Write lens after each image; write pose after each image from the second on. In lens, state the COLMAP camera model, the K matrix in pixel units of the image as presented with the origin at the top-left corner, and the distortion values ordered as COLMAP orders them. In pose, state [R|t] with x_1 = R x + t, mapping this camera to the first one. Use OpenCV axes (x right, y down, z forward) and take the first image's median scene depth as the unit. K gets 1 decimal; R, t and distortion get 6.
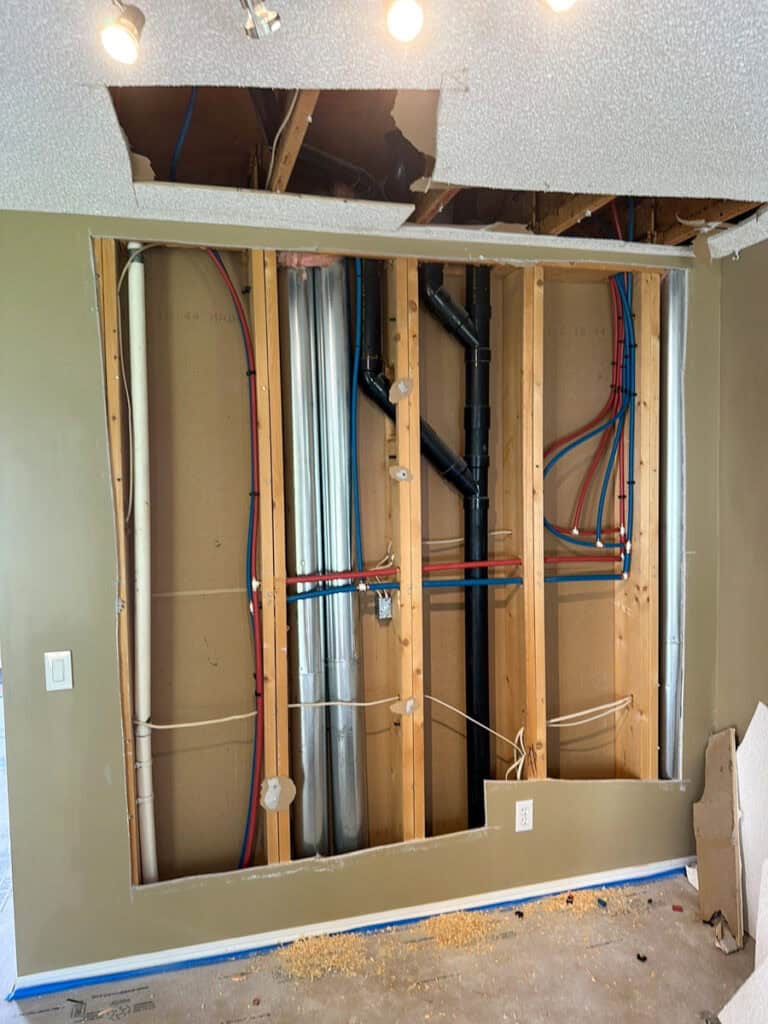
lens RADIAL K [[729.9, 0, 383.9], [0, 729.9, 486.3], [0, 0, 1]] dist [0.083948, -0.089263]
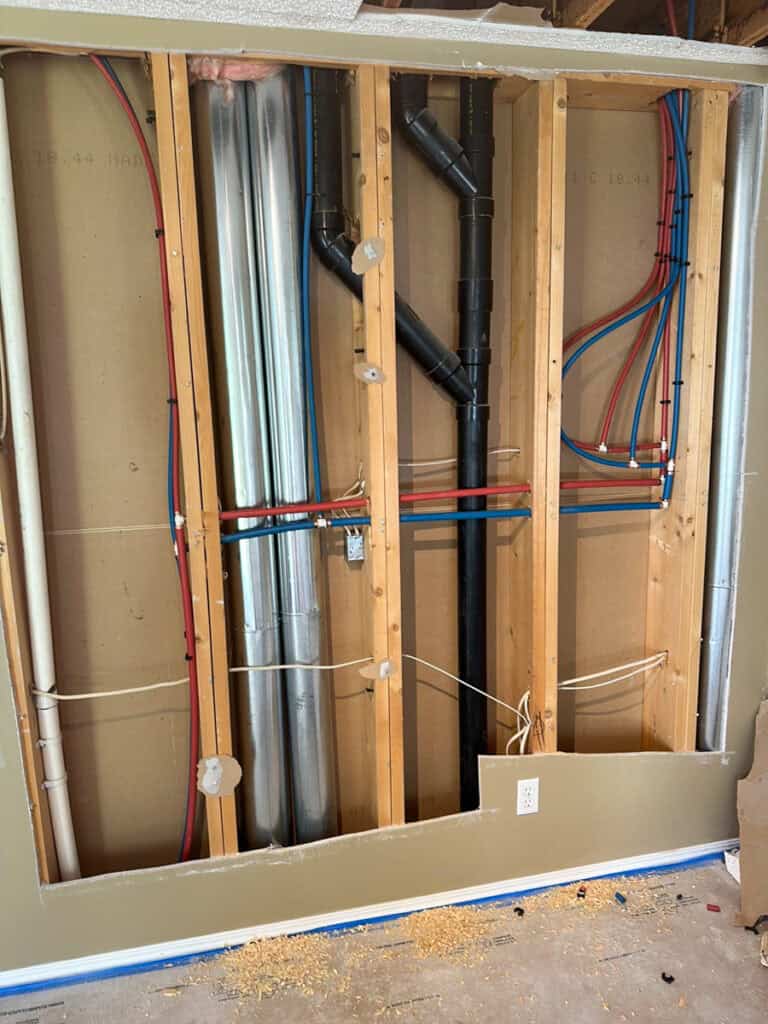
lens RADIAL K [[782.2, 0, 382.2], [0, 782.2, 494.5], [0, 0, 1]] dist [0.047307, -0.046819]
pose [[0.999641, -0.004447, -0.026426, 0.054787], [0.007681, 0.992304, 0.123586, 0.006564], [0.025673, -0.123744, 0.991982, 0.180931]]
